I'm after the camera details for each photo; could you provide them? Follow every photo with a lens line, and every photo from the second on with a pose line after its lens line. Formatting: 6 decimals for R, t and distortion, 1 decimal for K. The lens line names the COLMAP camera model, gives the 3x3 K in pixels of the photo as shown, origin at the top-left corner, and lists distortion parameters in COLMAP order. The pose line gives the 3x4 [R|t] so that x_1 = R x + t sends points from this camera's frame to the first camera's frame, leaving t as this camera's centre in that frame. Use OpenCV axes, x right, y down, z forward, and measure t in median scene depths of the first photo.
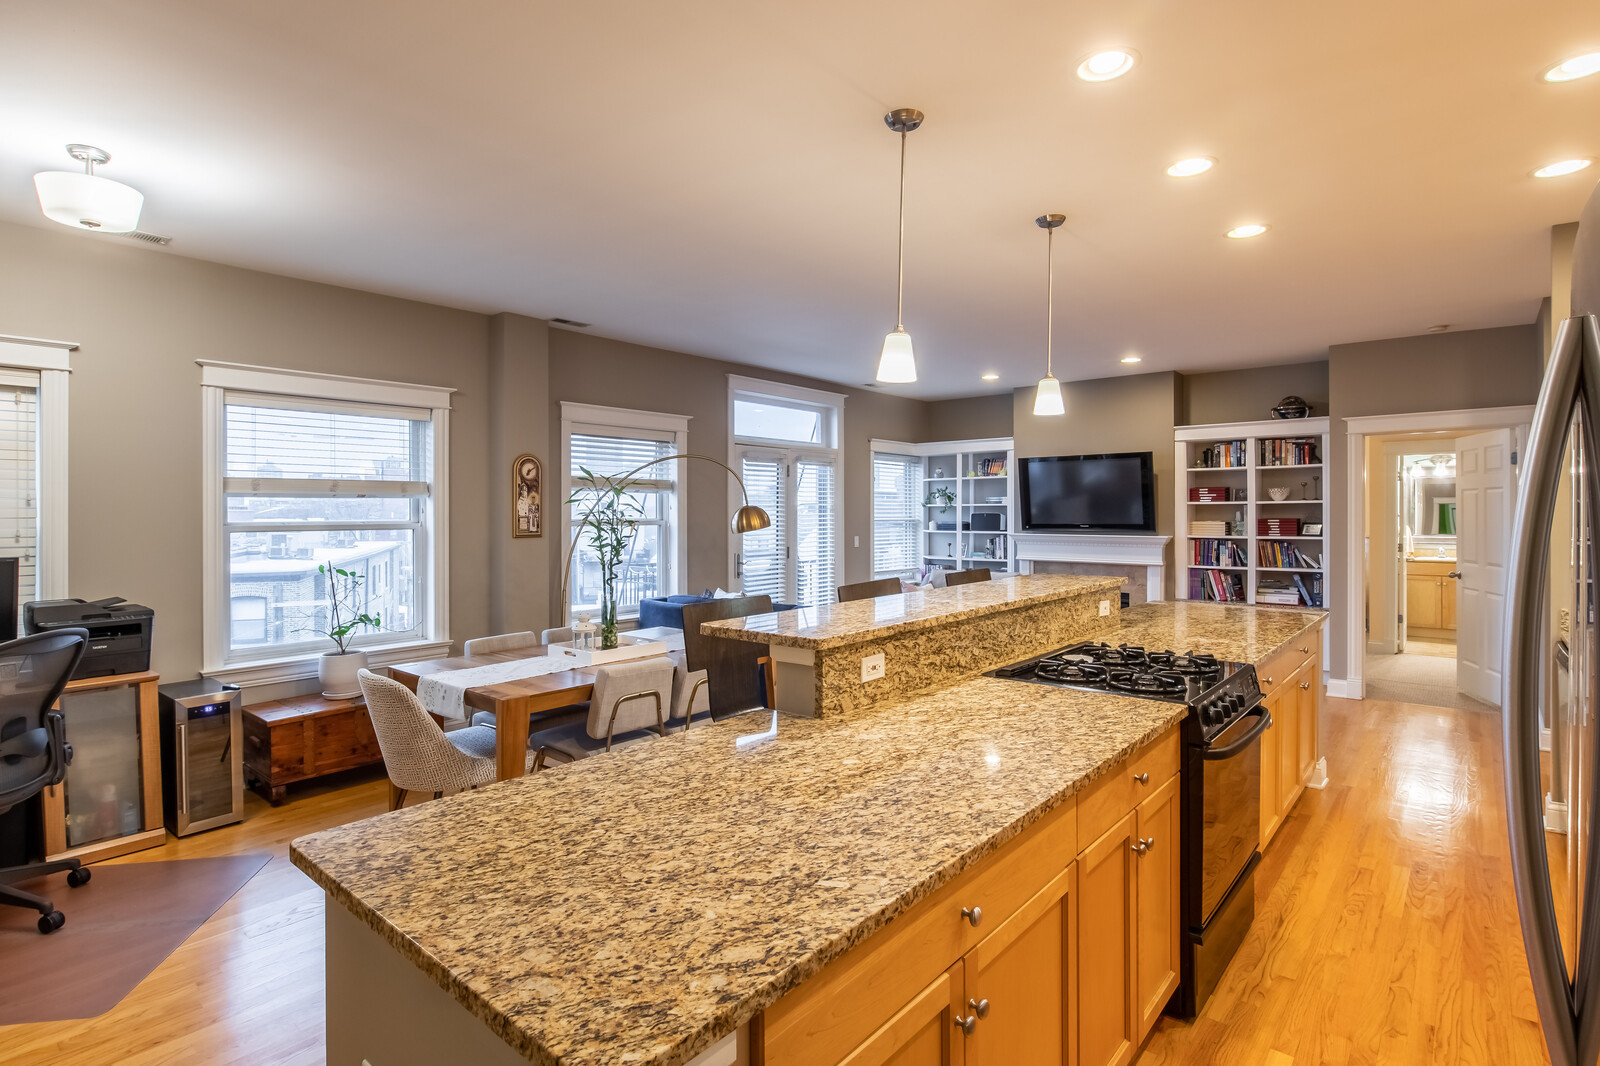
lens RADIAL K [[795.3, 0, 790.6], [0, 795.3, 527.0], [0, 0, 1]] dist [-0.010684, 0.002314]
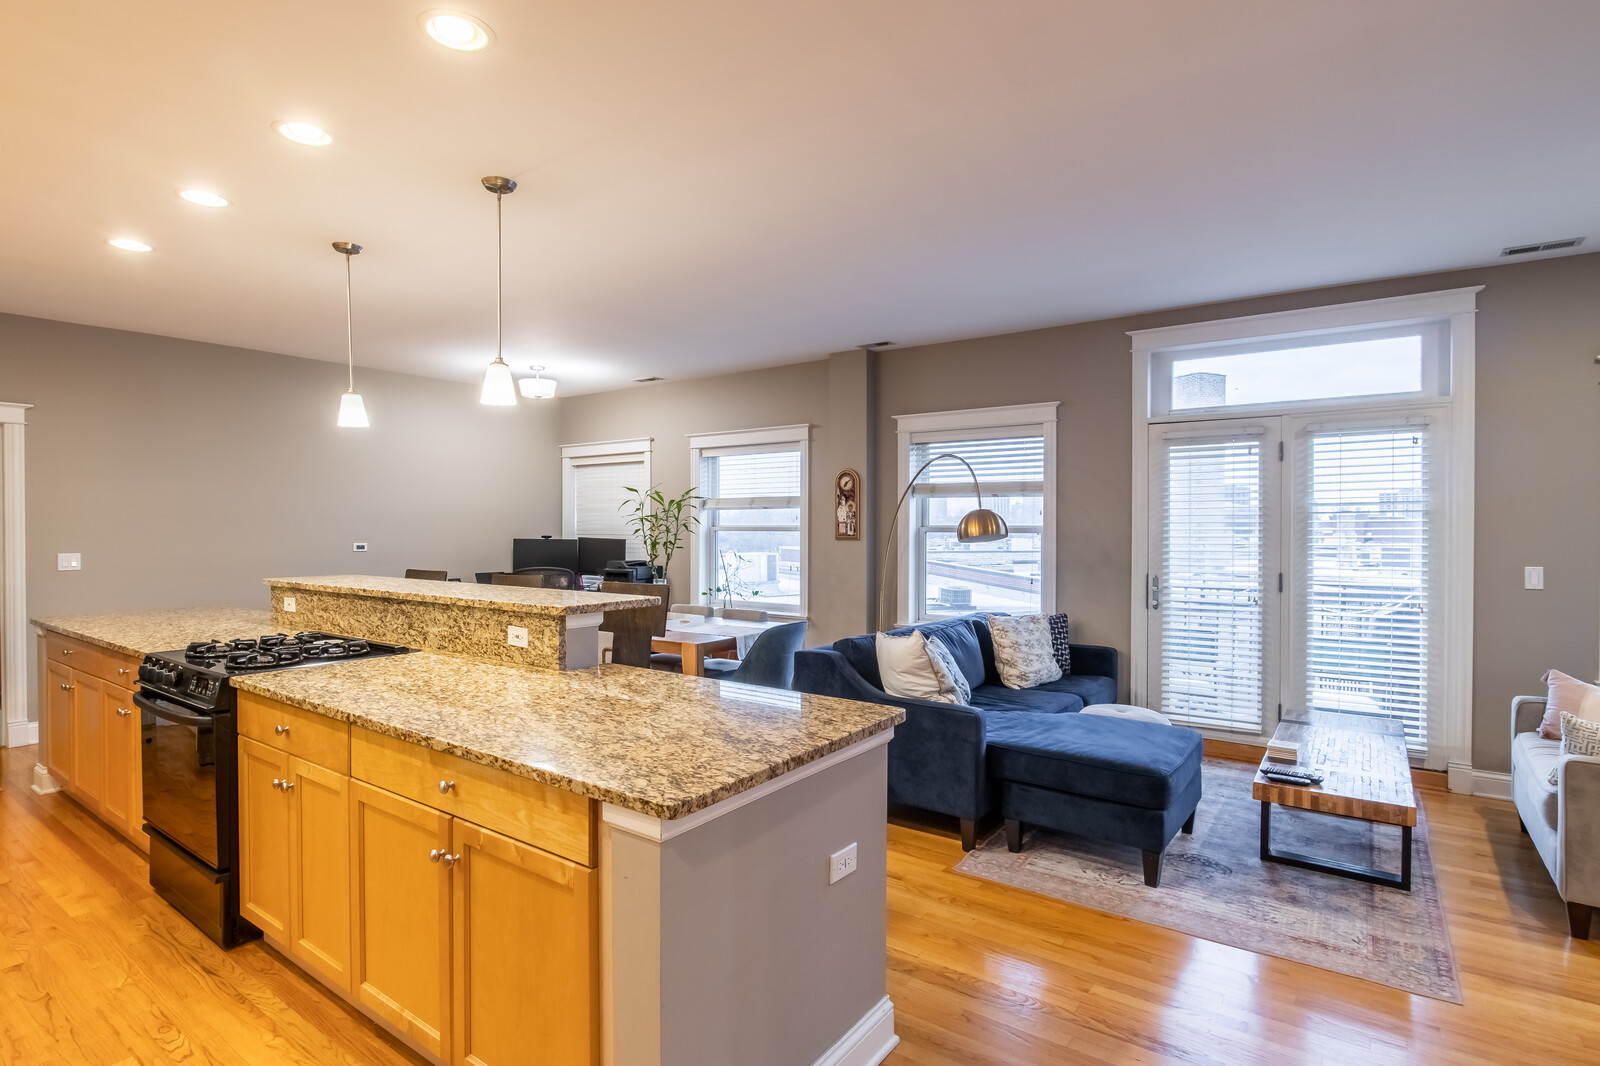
lens RADIAL K [[795.3, 0, 801.4], [0, 795.3, 520.3], [0, 0, 1]] dist [-0.010684, 0.002314]
pose [[0.094113, -0.002378, -0.995559, 0.638325], [-0.019287, 0.999805, -0.004211, -0.007602], [0.995375, 0.019598, 0.094048, 0.639448]]
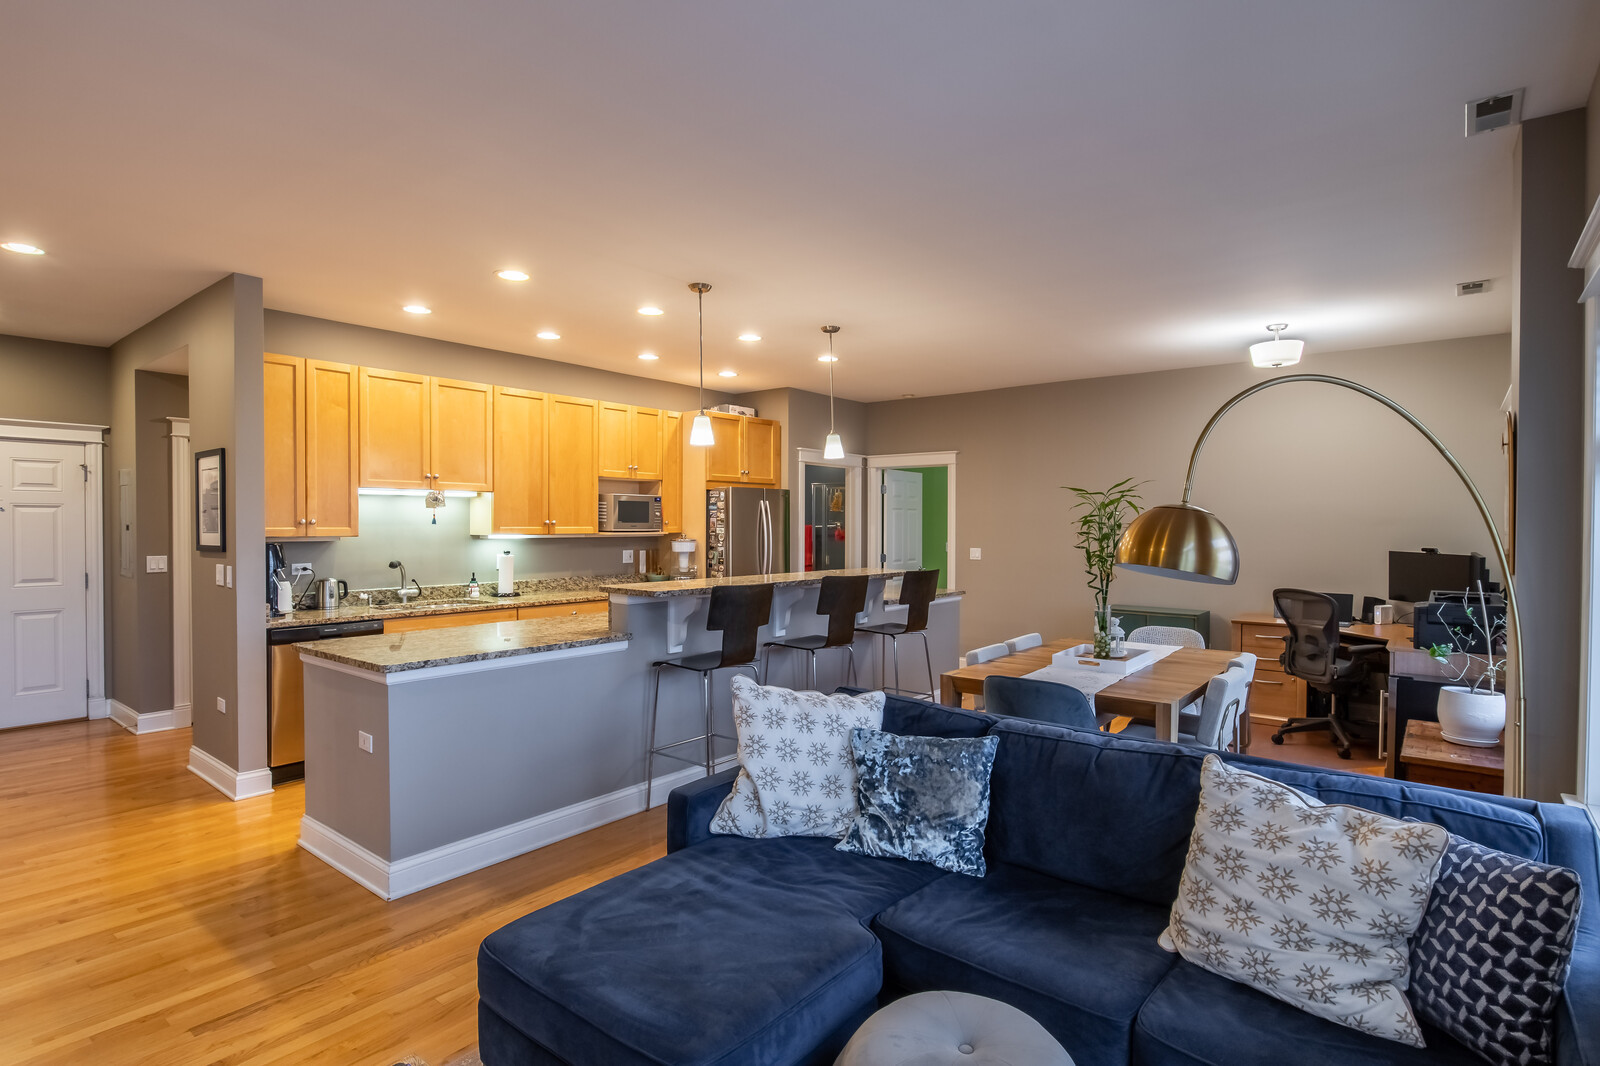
lens RADIAL K [[805.4, 0, 804.8], [0, 805.4, 534.9], [0, 0, 1]] dist [-0.013409, 0.002594]
pose [[-0.999213, -0.000053, -0.039656, 0.111225], [-0.001411, 0.999414, 0.034214, -0.022211], [0.039631, 0.034243, -0.998627, 1.160976]]
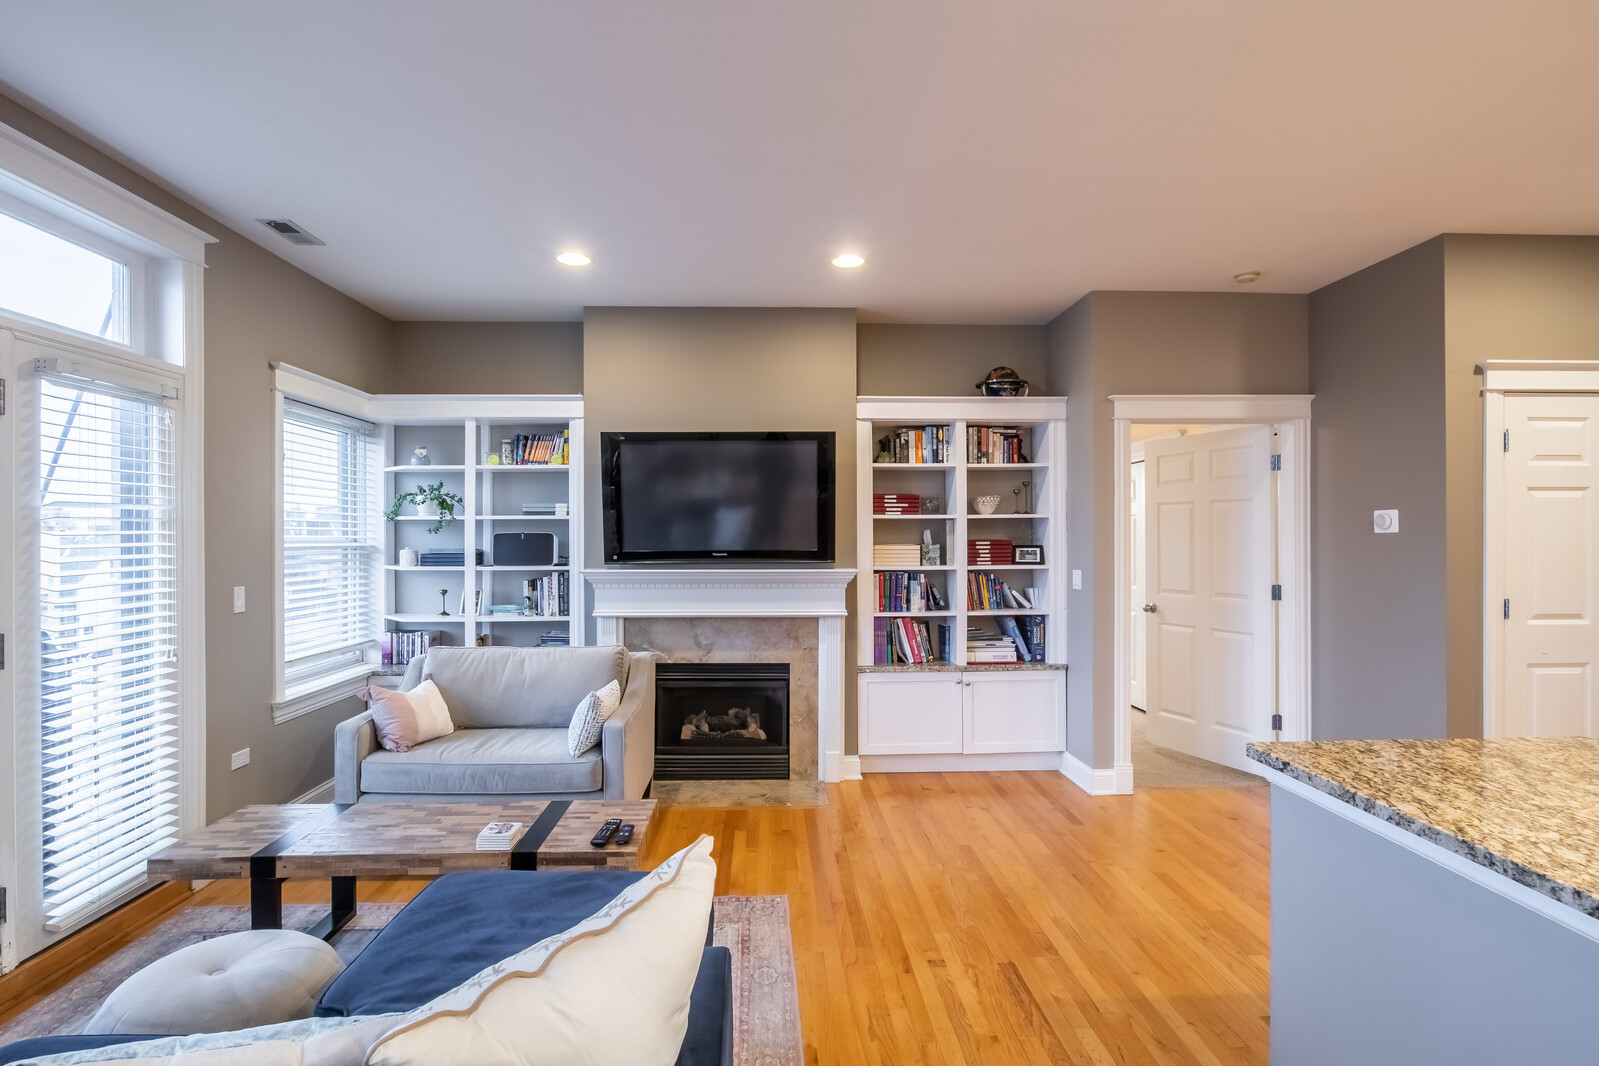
lens RADIAL K [[794.8, 0, 797.7], [0, 794.8, 534.7], [0, 0, 1]] dist [-0.010684, 0.002314]
pose [[0.731432, 0.001506, 0.681912, 0.017664], [0.013833, 0.999759, -0.017045, -0.005667], [-0.681774, 0.021901, 0.731235, 0.612145]]
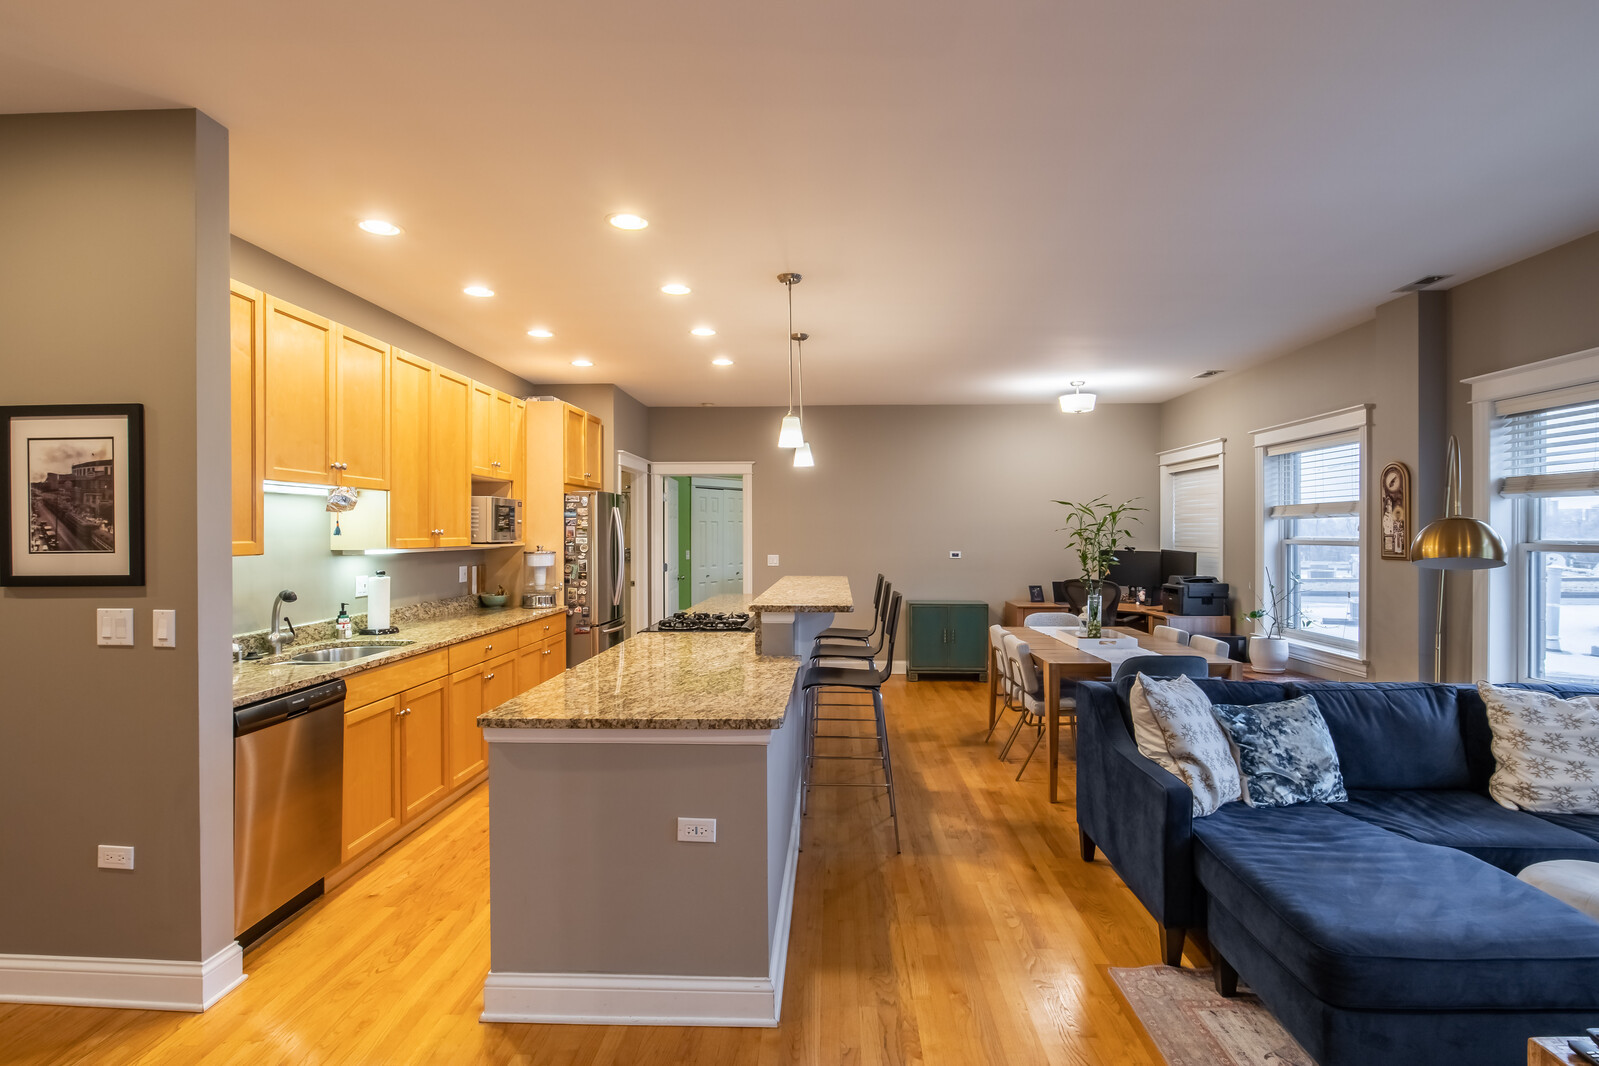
lens RADIAL K [[794.8, 0, 810.2], [0, 794.8, 532.5], [0, 0, 1]] dist [-0.010684, 0.002314]
pose [[-0.777874, 0.003747, -0.628409, 0.528128], [-0.009251, 0.999806, 0.017414, -0.019405], [0.628353, 0.019359, -0.777688, 0.980155]]
